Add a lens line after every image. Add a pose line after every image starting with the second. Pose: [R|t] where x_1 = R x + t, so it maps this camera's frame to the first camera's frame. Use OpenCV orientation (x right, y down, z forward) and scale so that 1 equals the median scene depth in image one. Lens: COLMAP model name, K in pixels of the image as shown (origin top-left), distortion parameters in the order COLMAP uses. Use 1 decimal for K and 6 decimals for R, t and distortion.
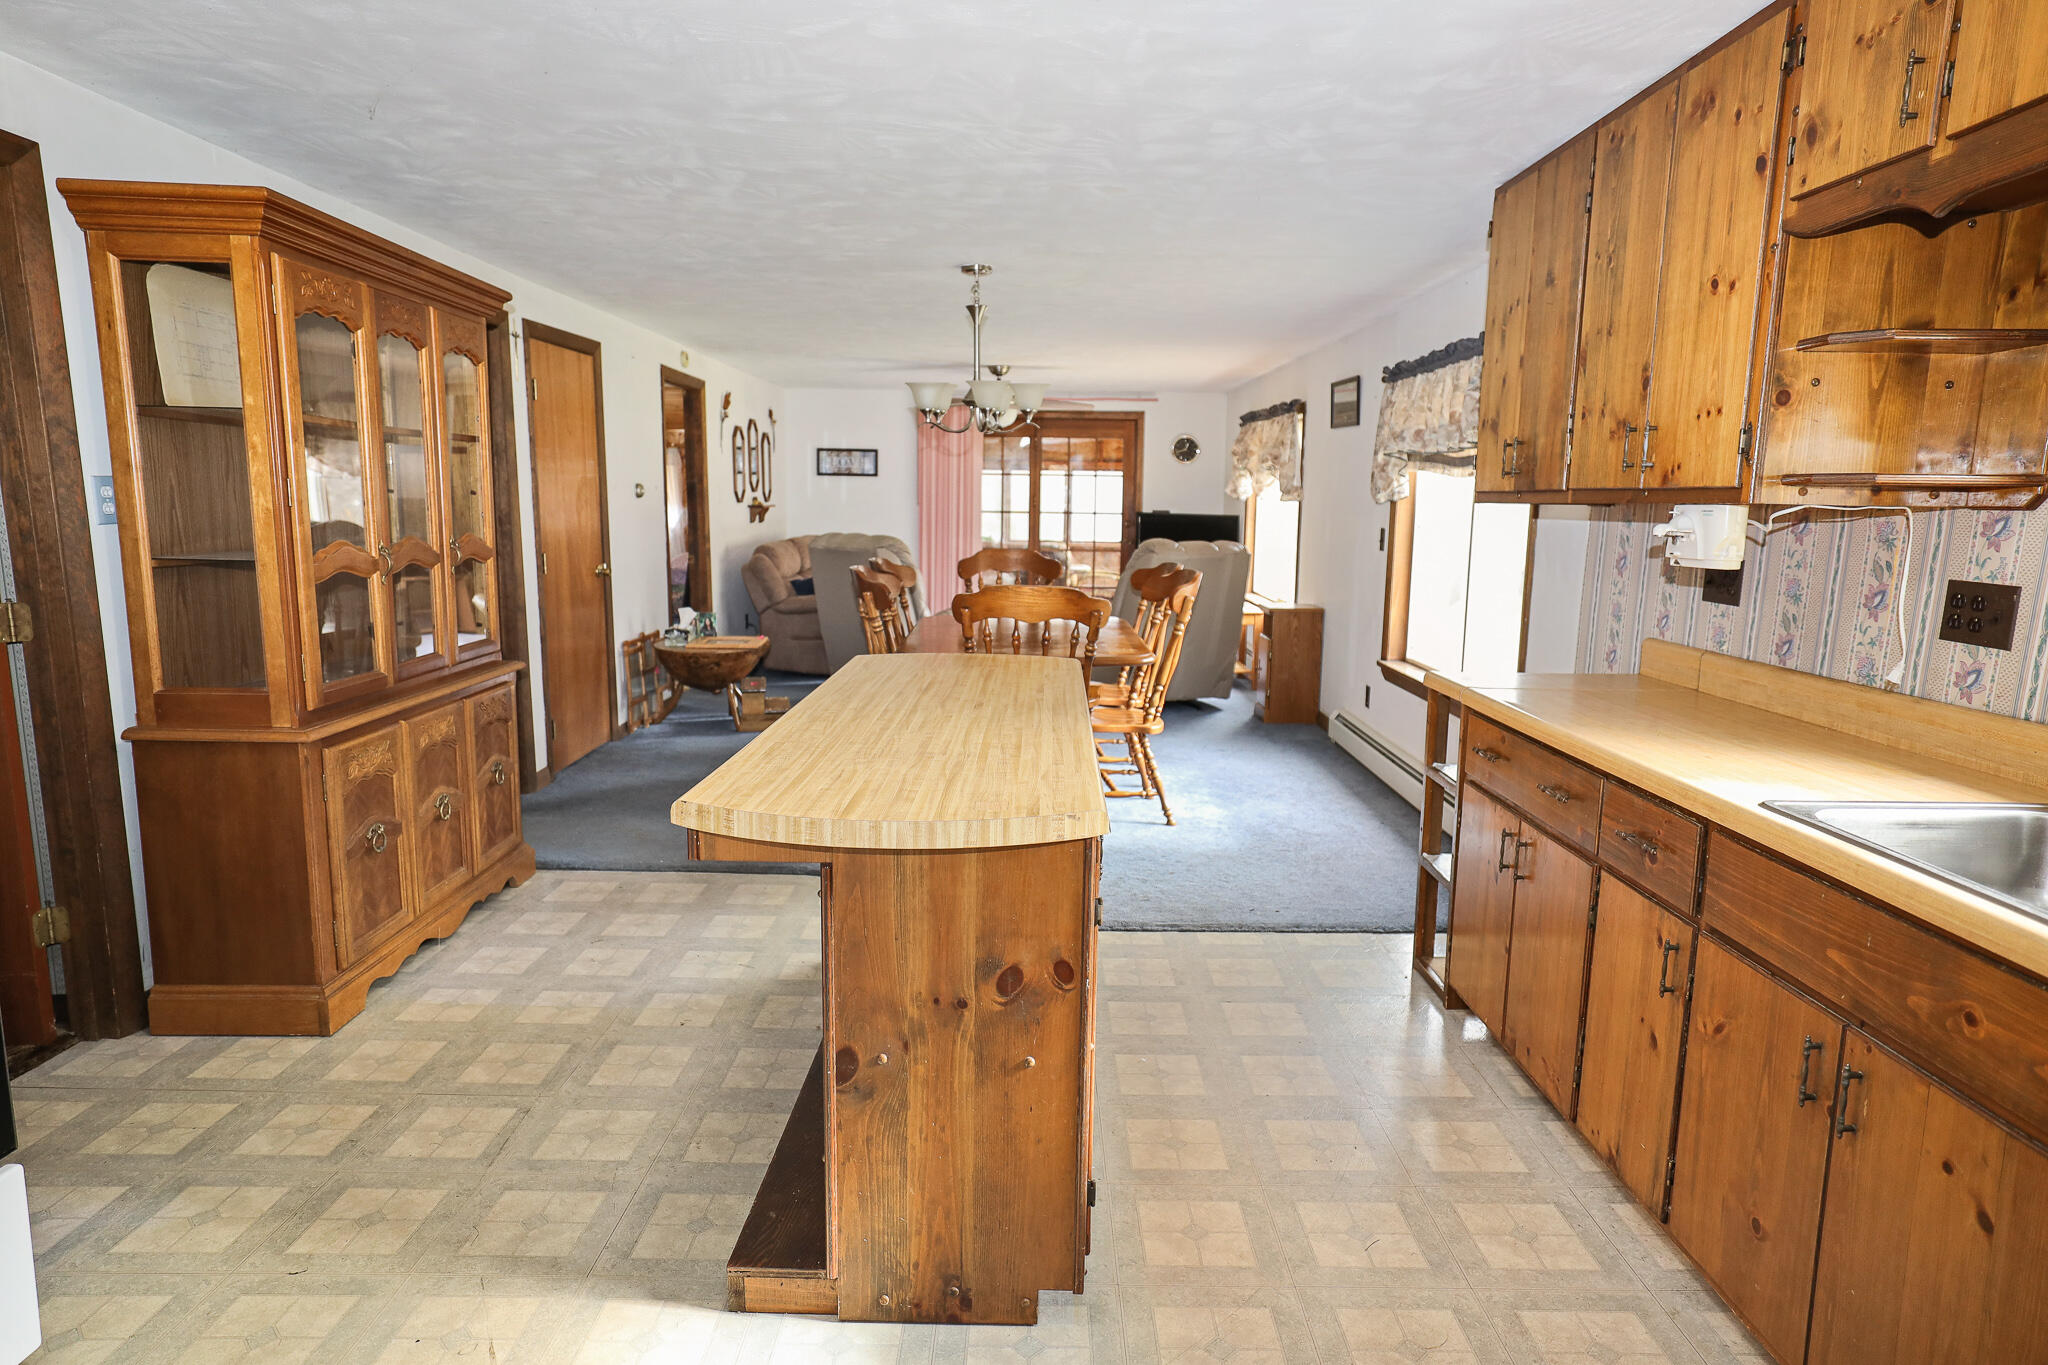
lens RADIAL K [[1184.9, 0, 1028.2], [0, 1184.9, 683.8], [0, 0, 1]] dist [-0.020281, 0.028364]
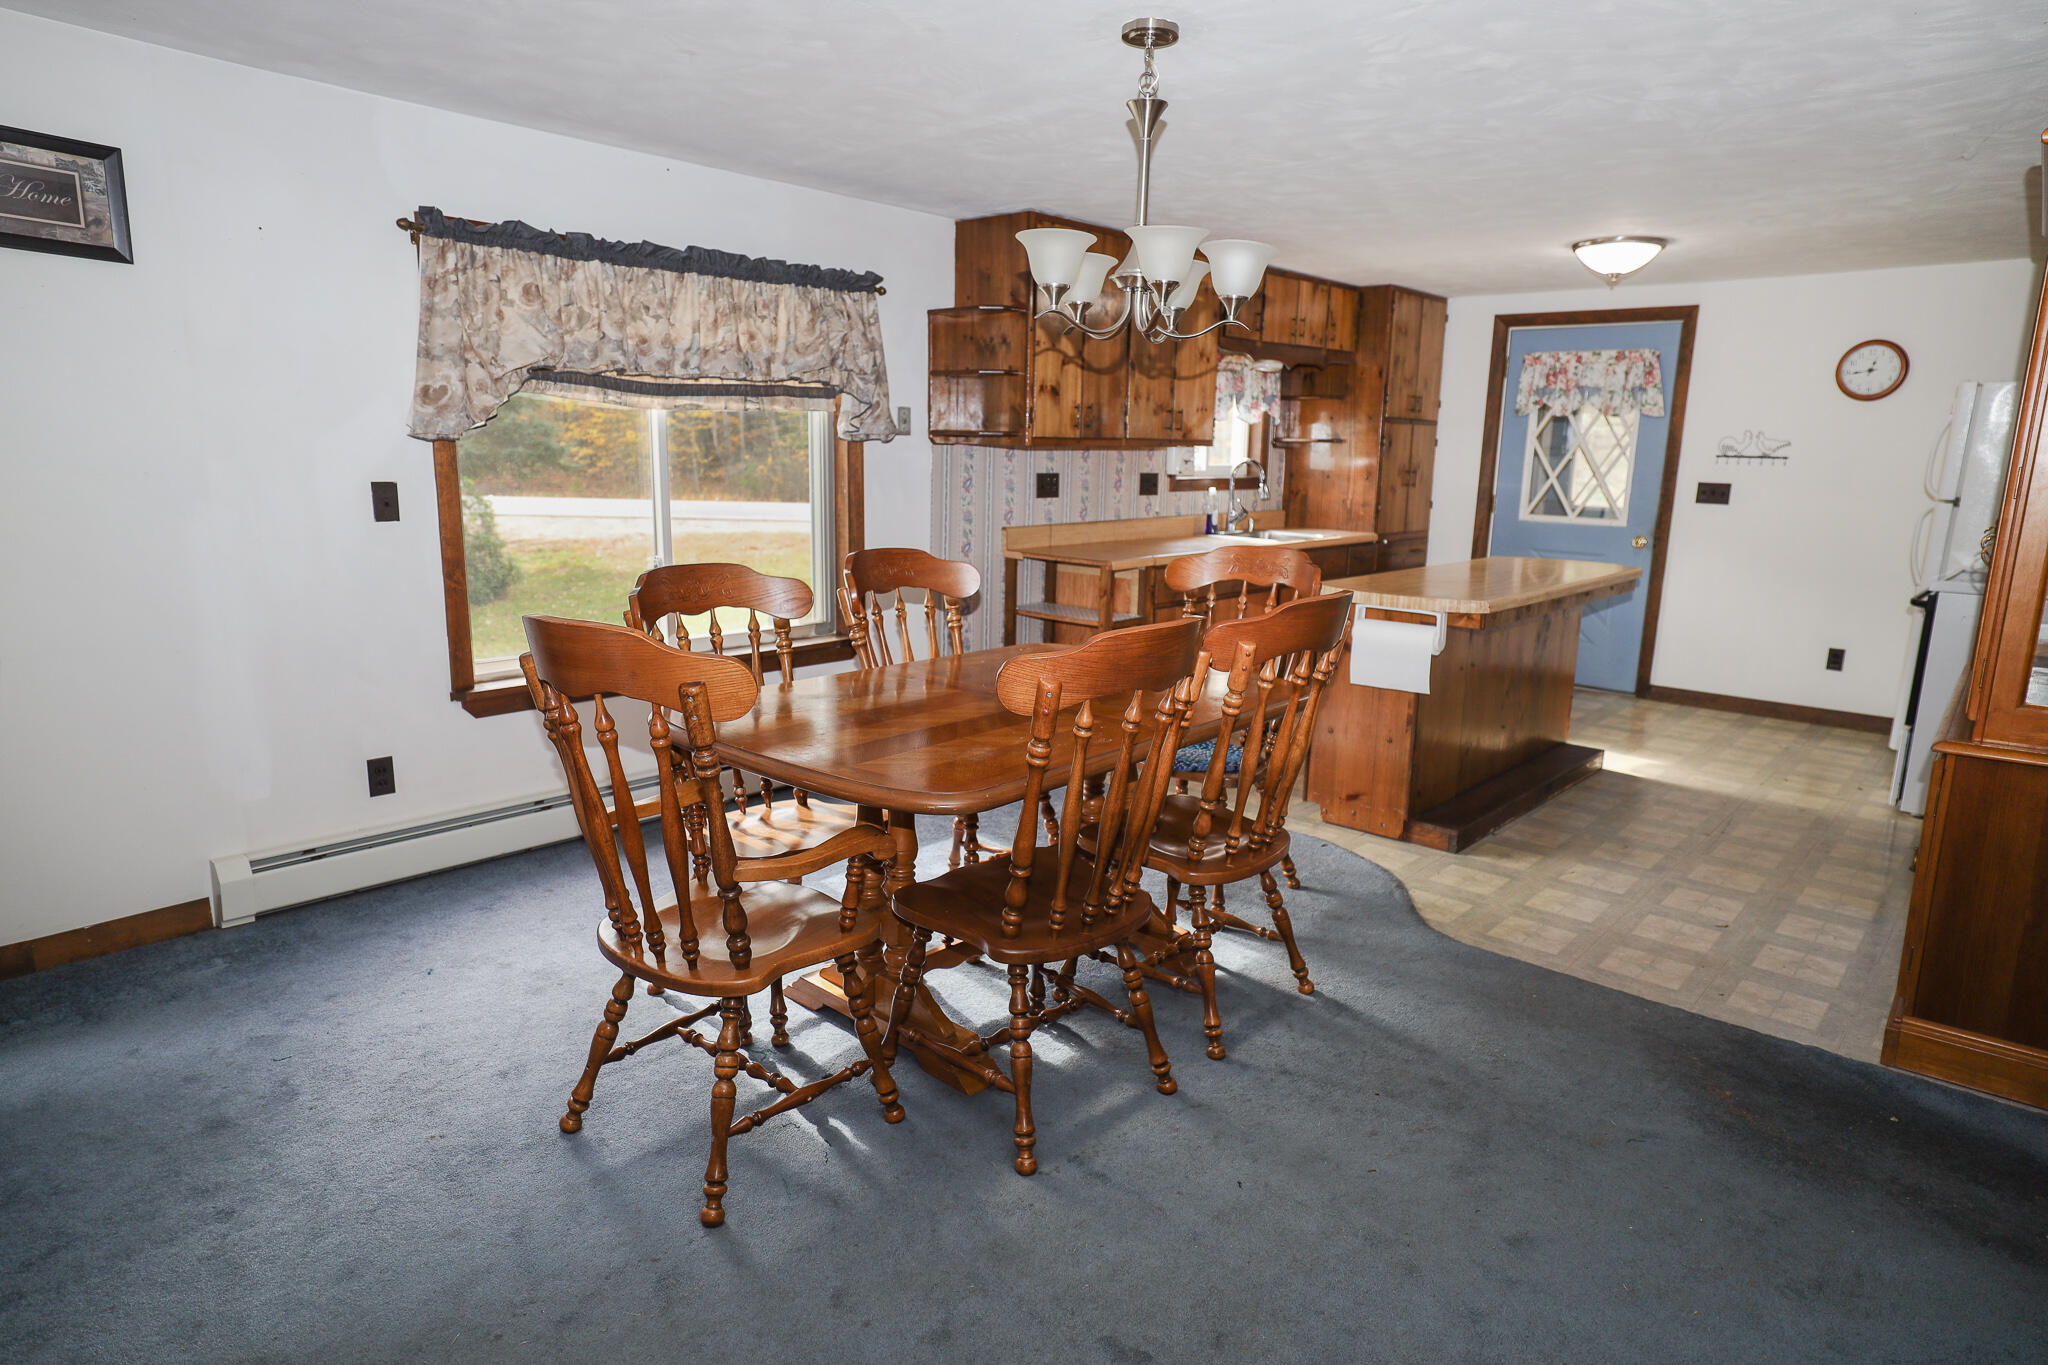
lens RADIAL K [[1184.9, 0, 1034.9], [0, 1184.9, 686.0], [0, 0, 1]] dist [-0.020281, 0.028364]
pose [[-0.750874, -0.161737, 0.640335, -0.762912], [0.073581, 0.943028, 0.324476, -0.472288], [-0.656334, 0.290757, -0.696194, 2.867633]]
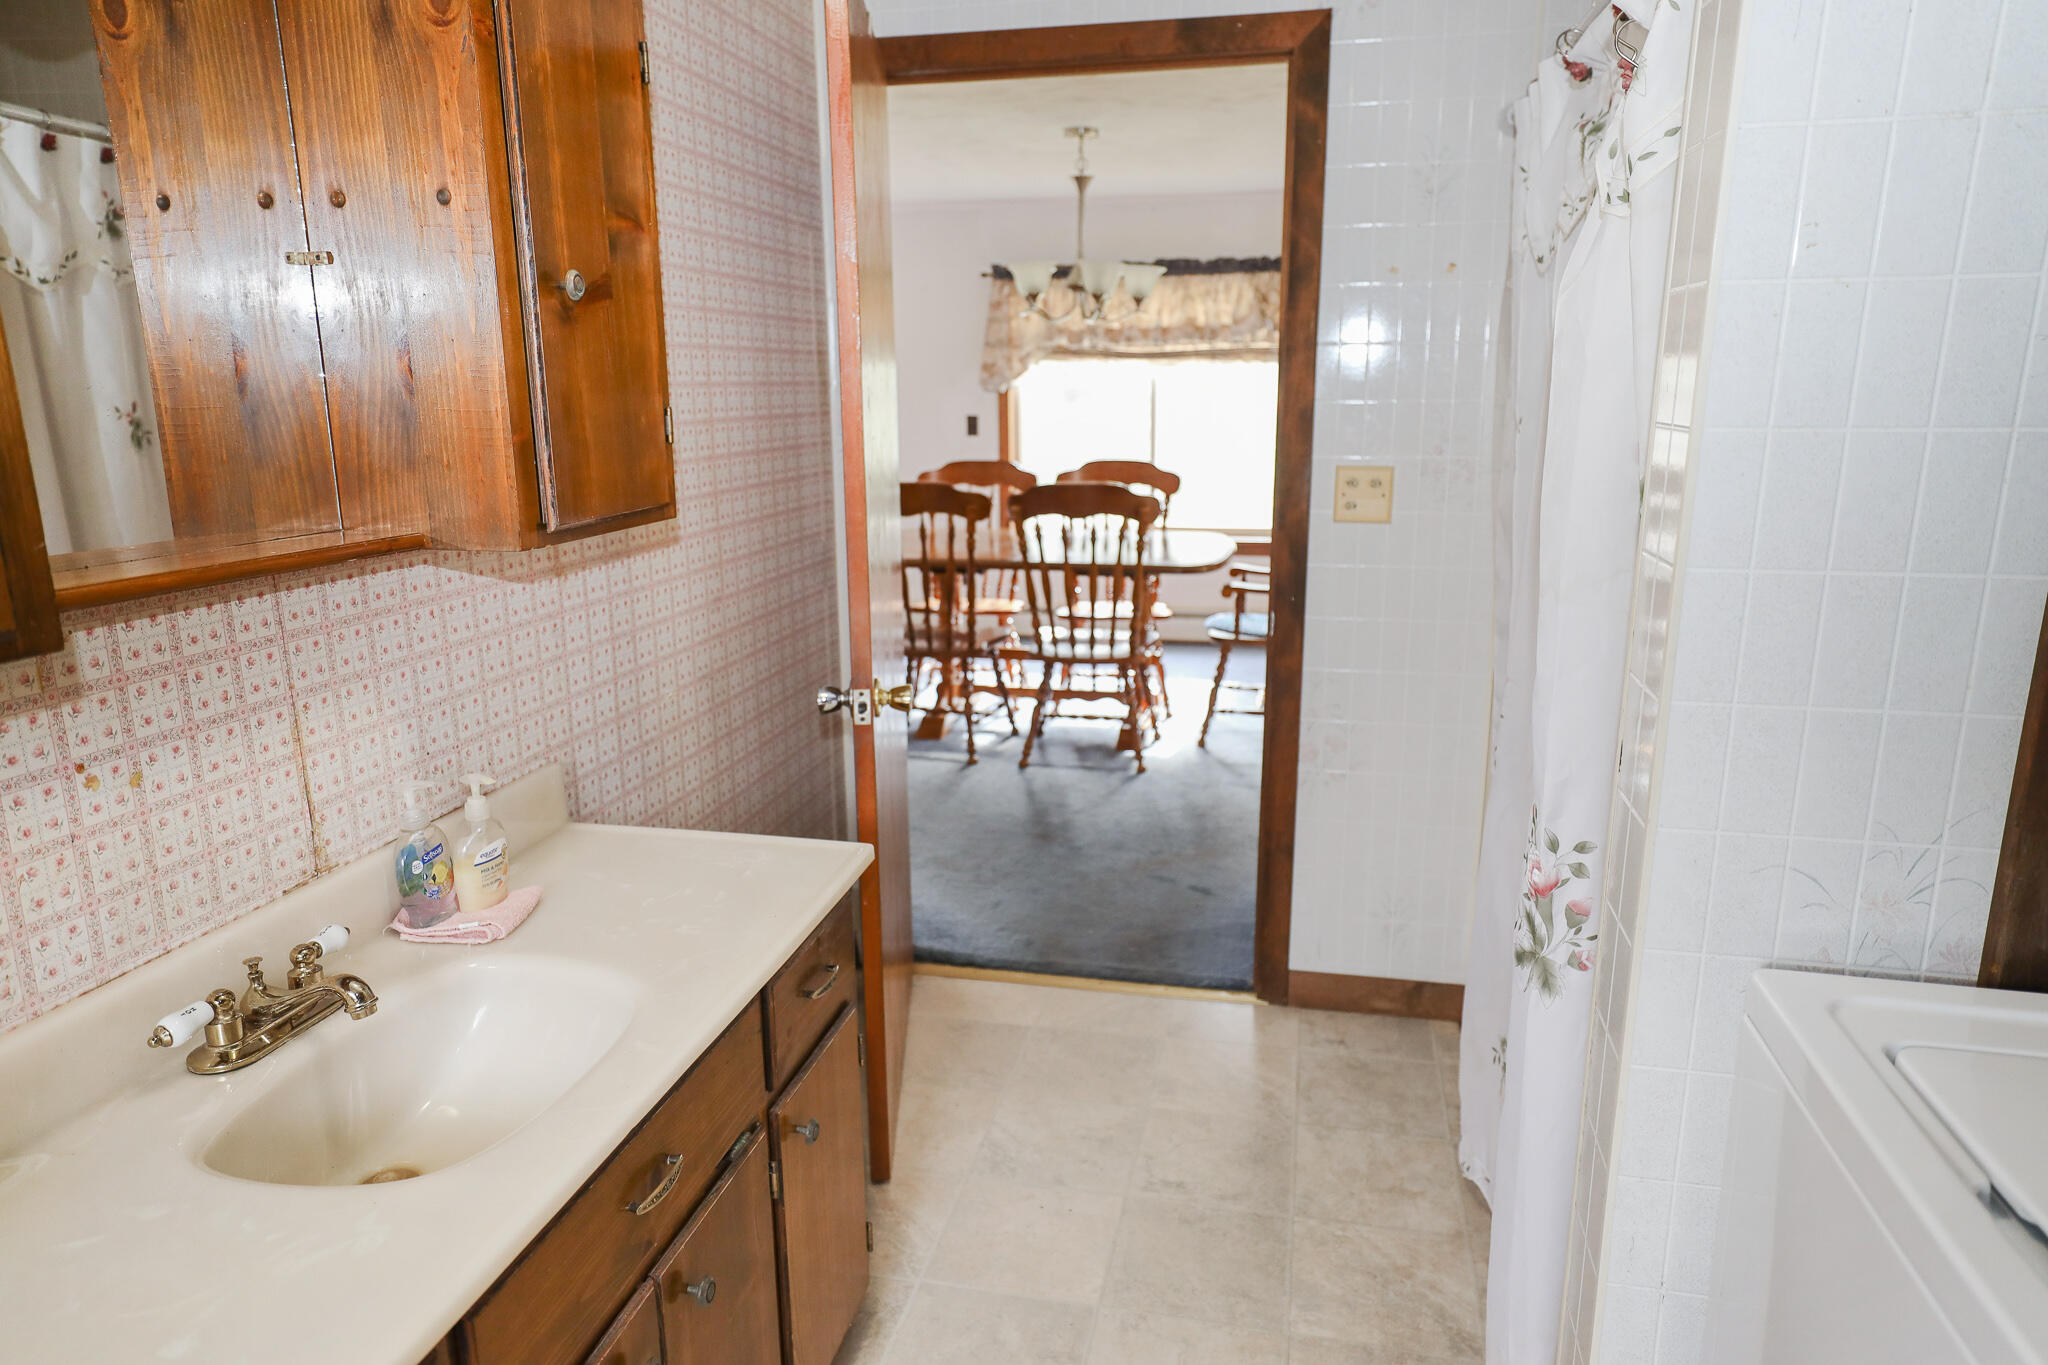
lens RADIAL K [[1296.6, 0, 1028.2], [0, 1296.6, 687.1], [0, 0, 1]] dist [-0.005727, 0.001488]
pose [[0.205889, -0.231634, 0.950766, -2.031015], [0.160465, 0.966422, 0.200699, -0.281919], [-0.965329, 0.111243, 0.236144, 1.636825]]
